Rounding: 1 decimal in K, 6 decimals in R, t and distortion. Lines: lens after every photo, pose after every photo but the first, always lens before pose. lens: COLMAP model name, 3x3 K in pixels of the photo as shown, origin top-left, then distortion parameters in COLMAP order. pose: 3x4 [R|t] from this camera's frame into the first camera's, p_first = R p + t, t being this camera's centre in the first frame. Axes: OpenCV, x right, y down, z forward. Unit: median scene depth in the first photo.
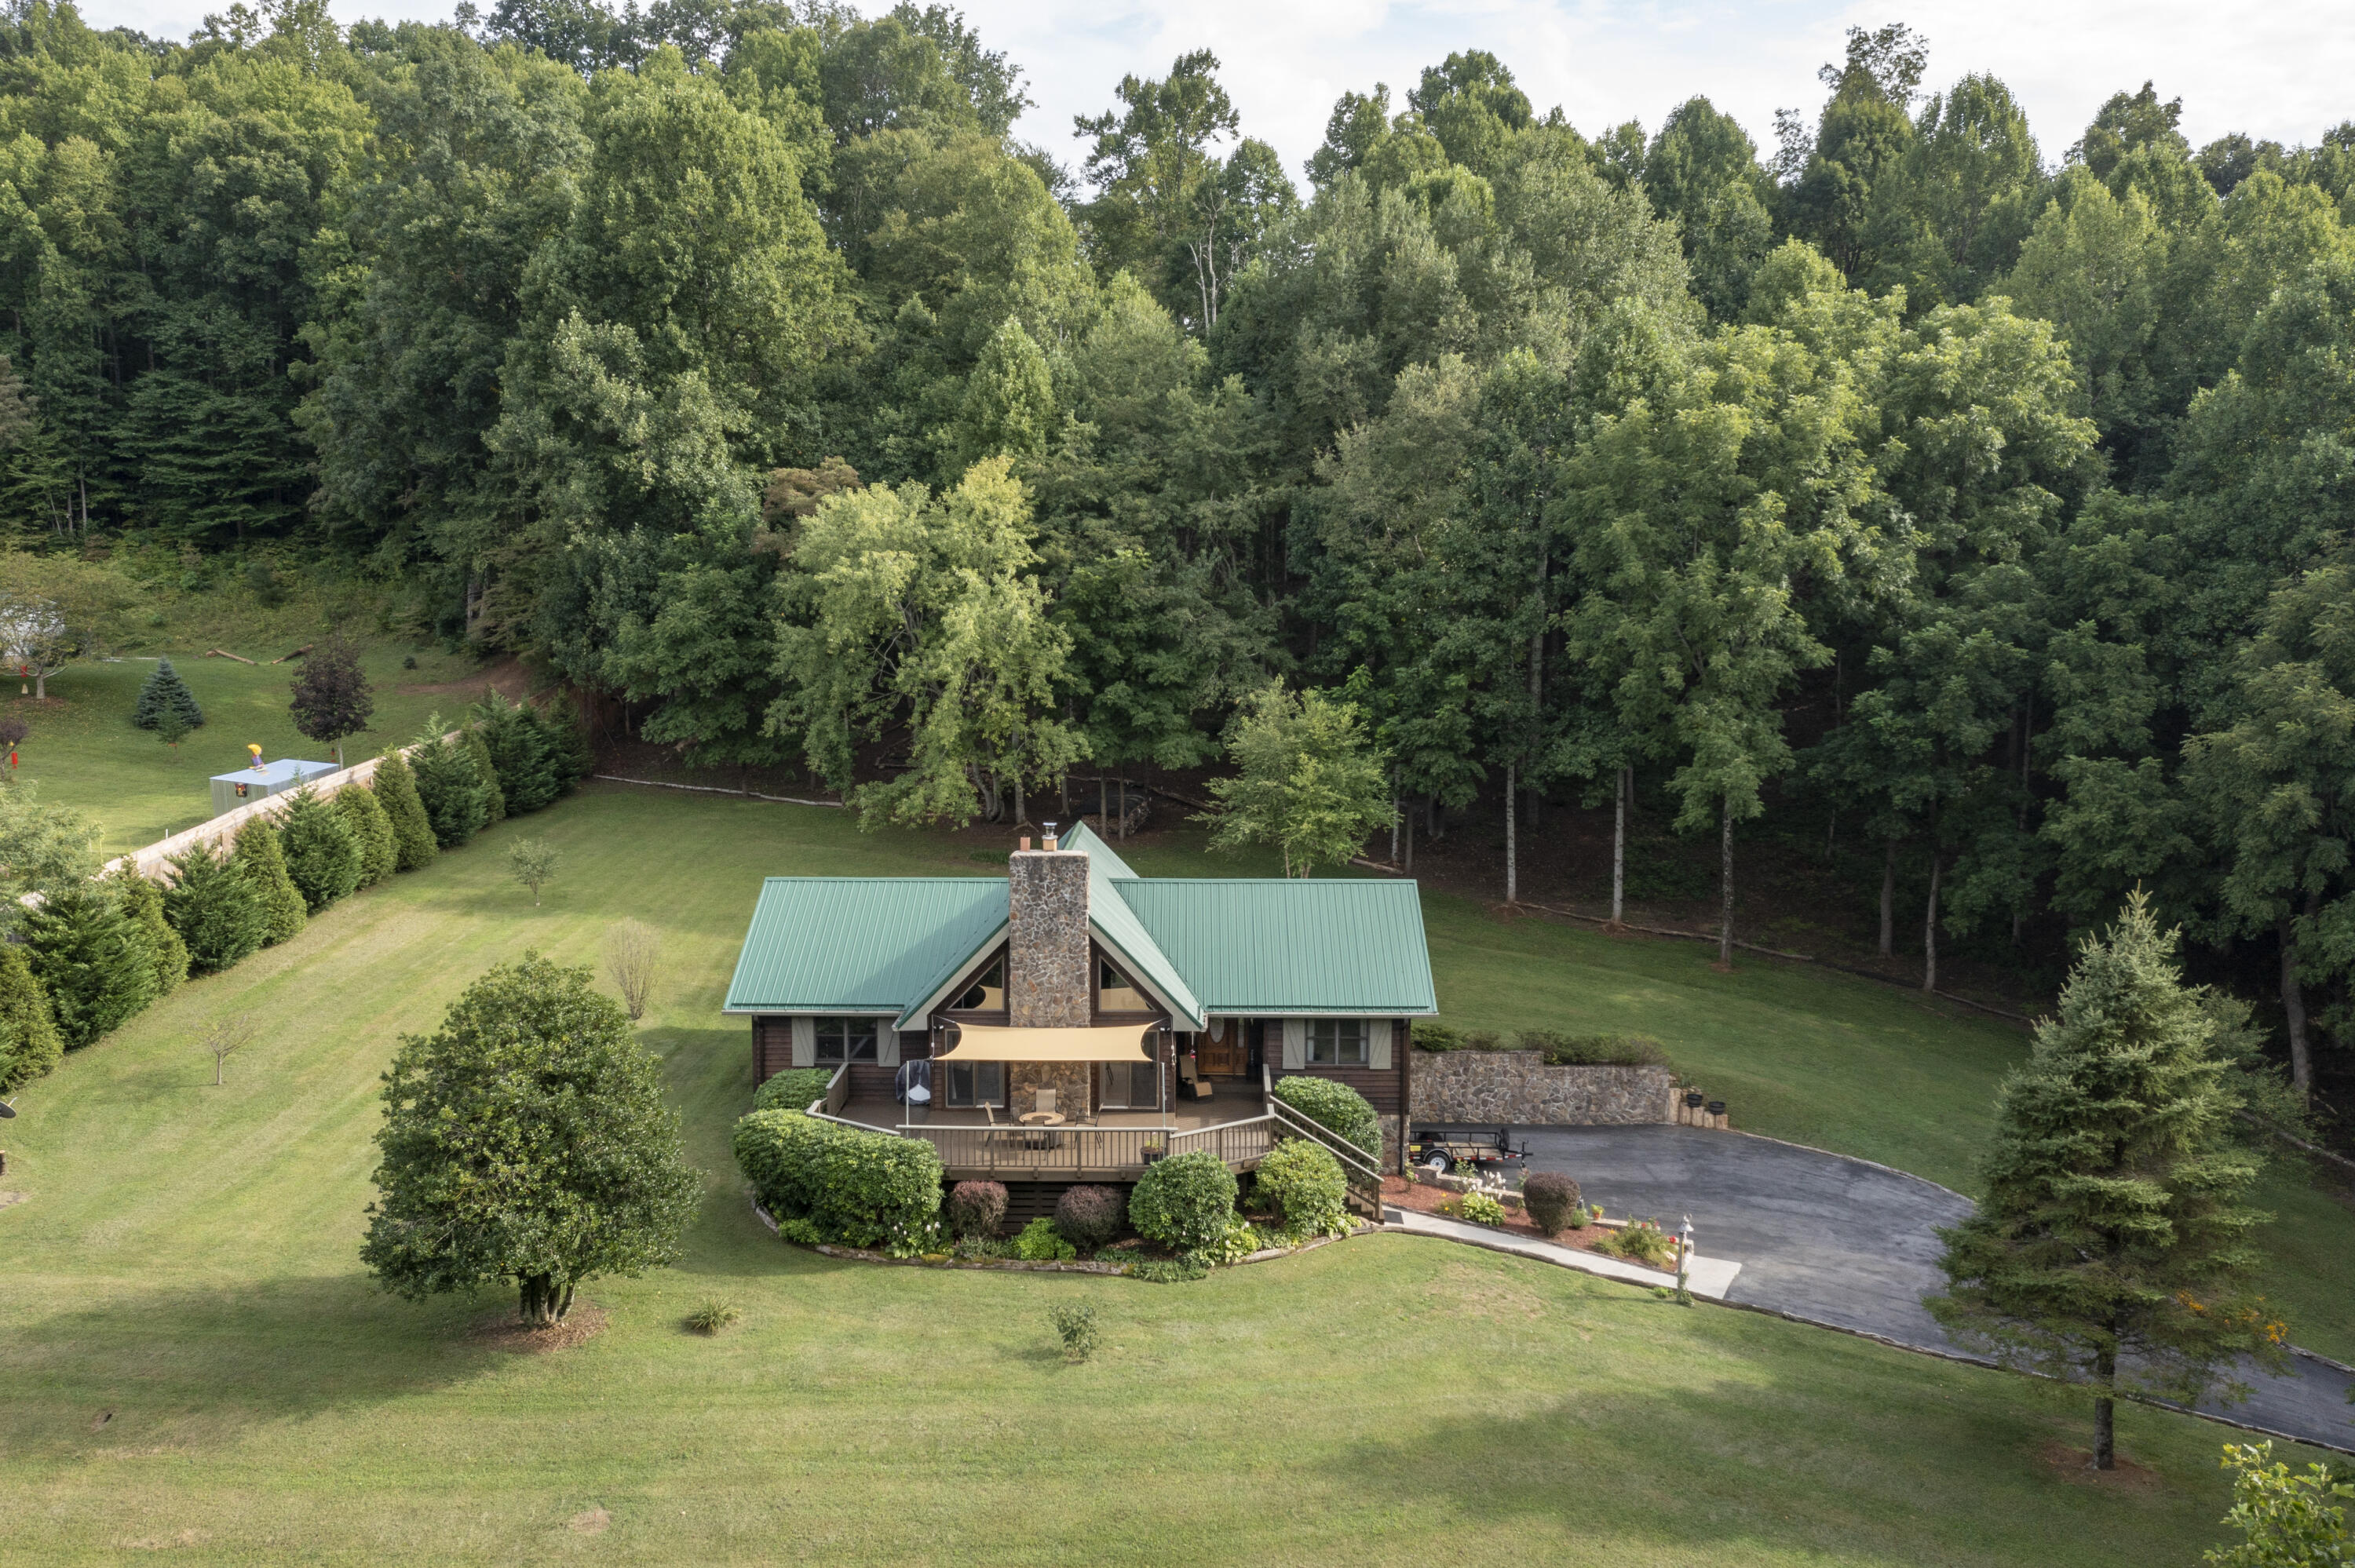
lens RADIAL K [[1898.3, 0, 1177.5], [0, 1898.3, 784.0], [0, 0, 1]] dist [-0.024807, 0.002363]
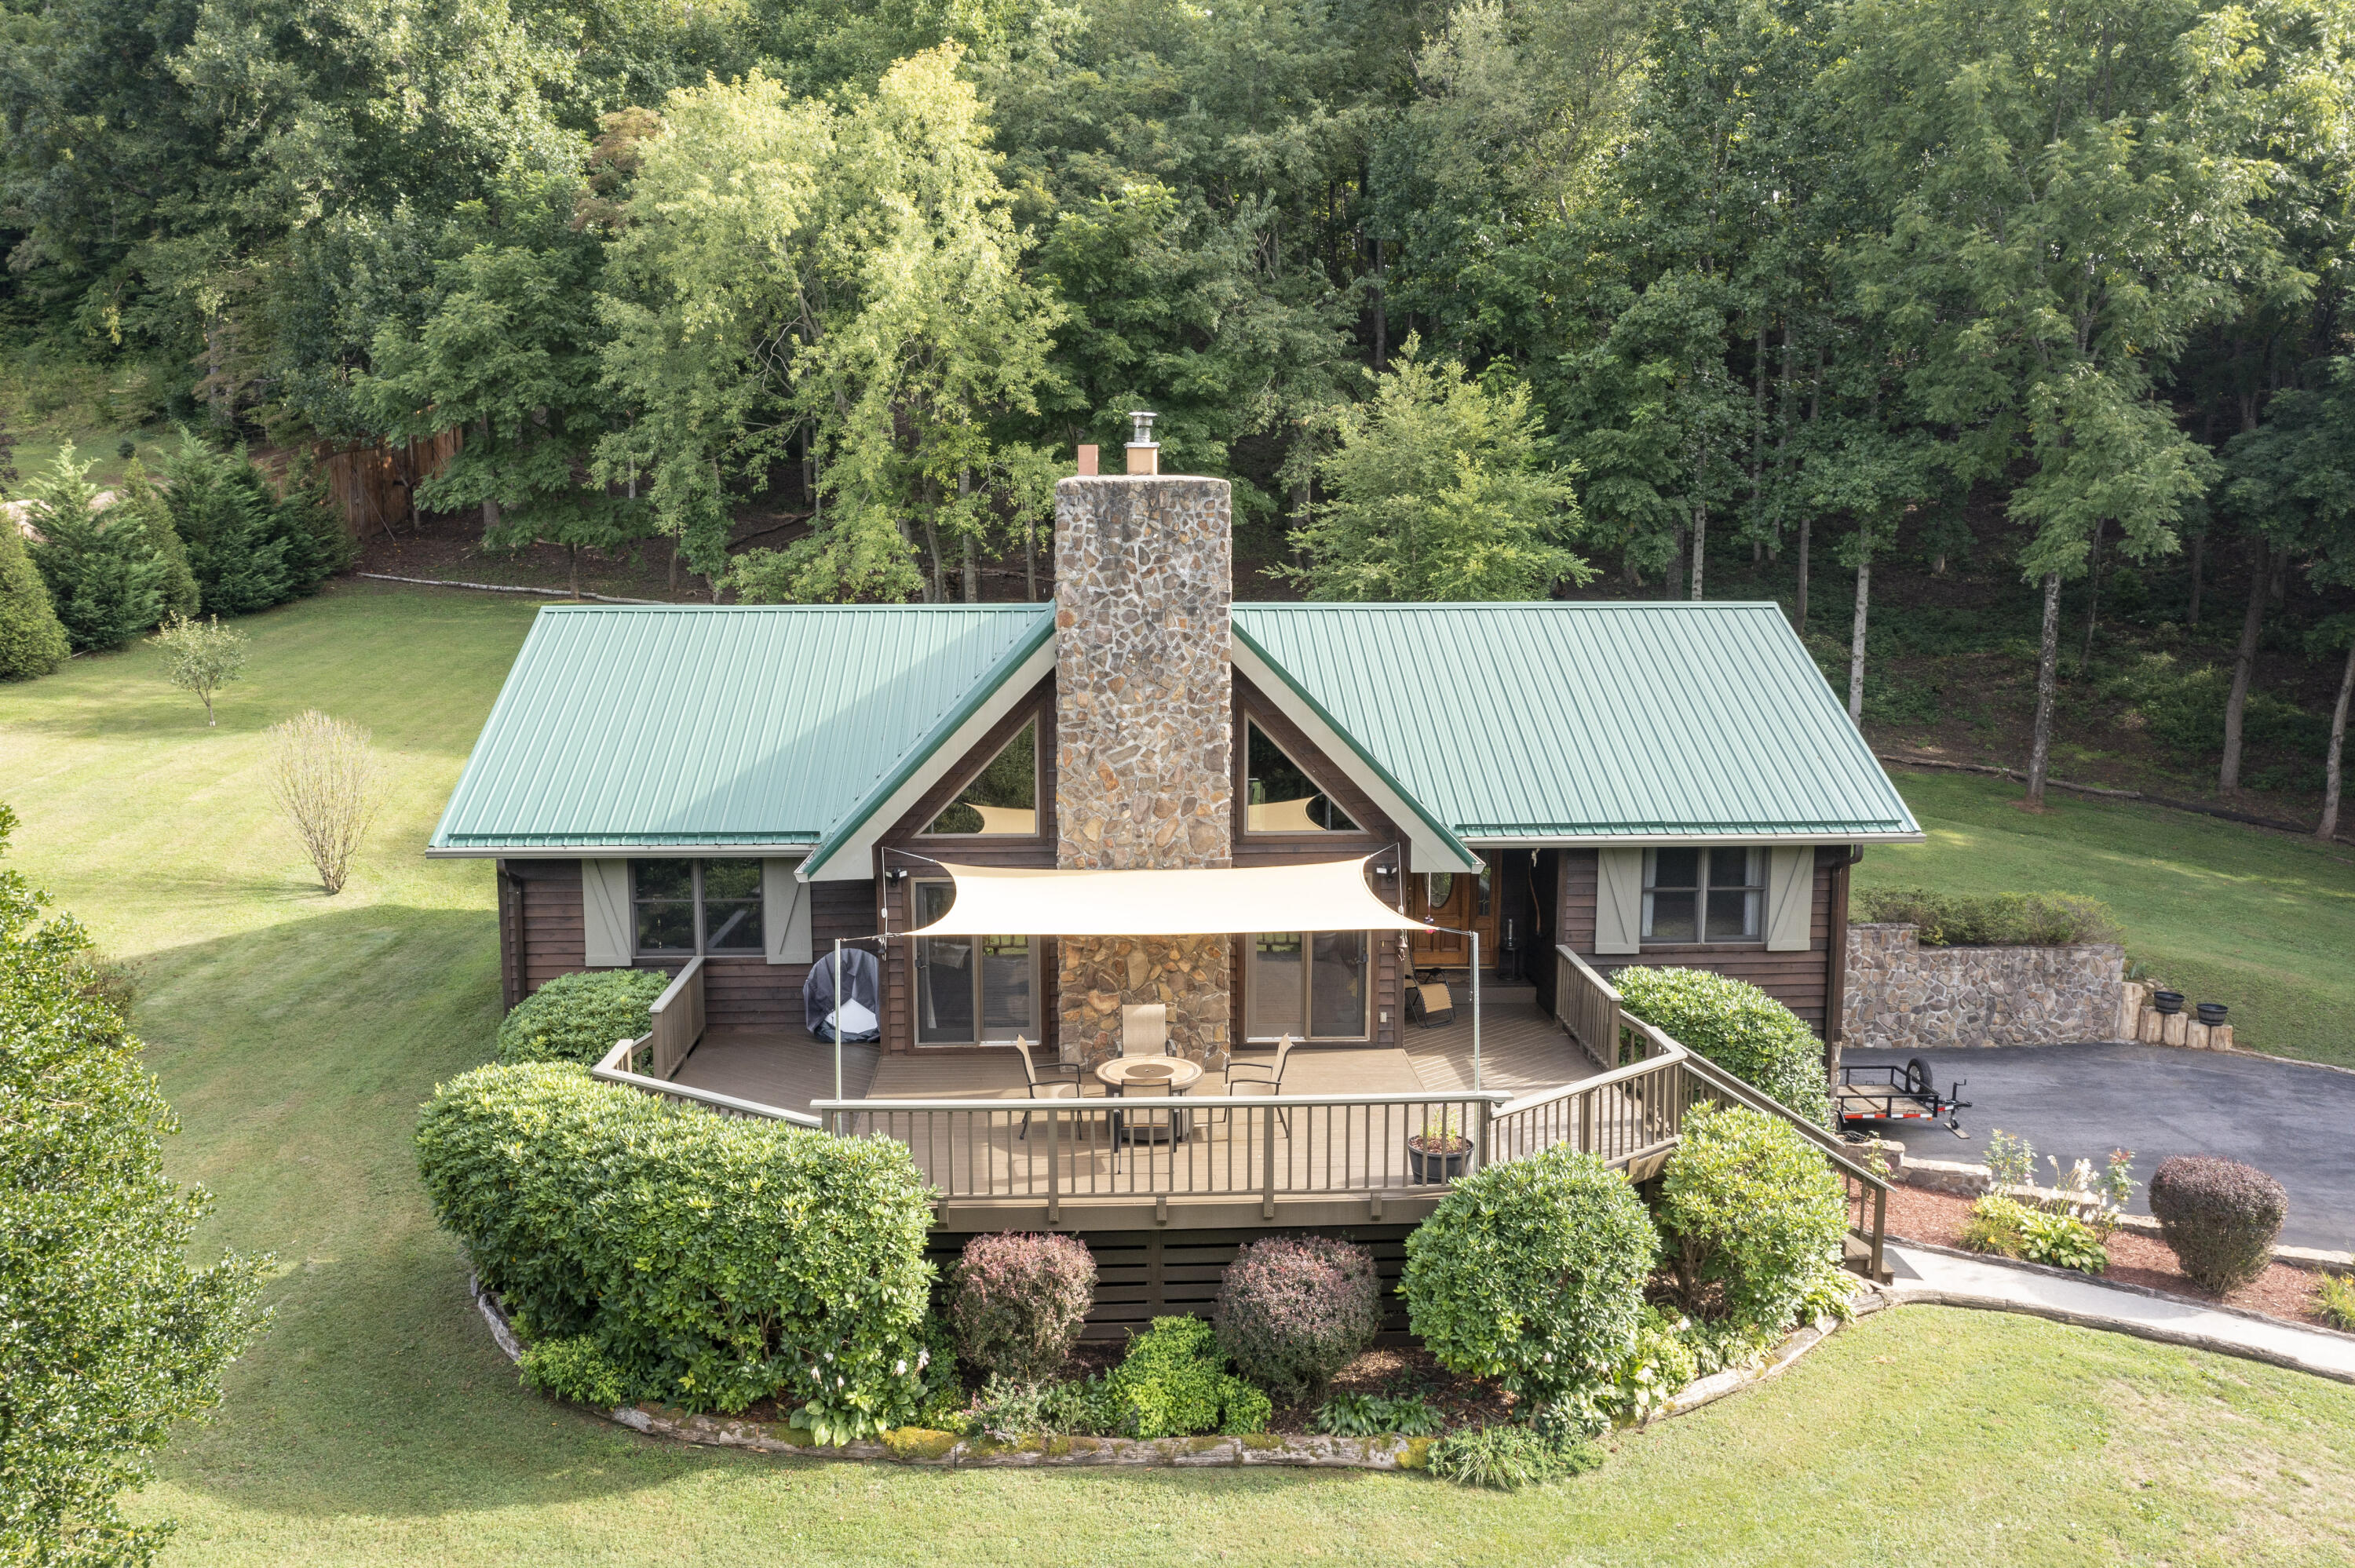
lens RADIAL K [[1907.0, 0, 1173.0], [0, 1907.0, 763.4], [0, 0, 1]] dist [-0.013887, -0.004685]
pose [[0.998646, -0.013027, 0.050364, -0.081786], [0.011285, 0.999333, 0.034725, 0.085802], [-0.050783, -0.034110, 0.998127, 0.534585]]
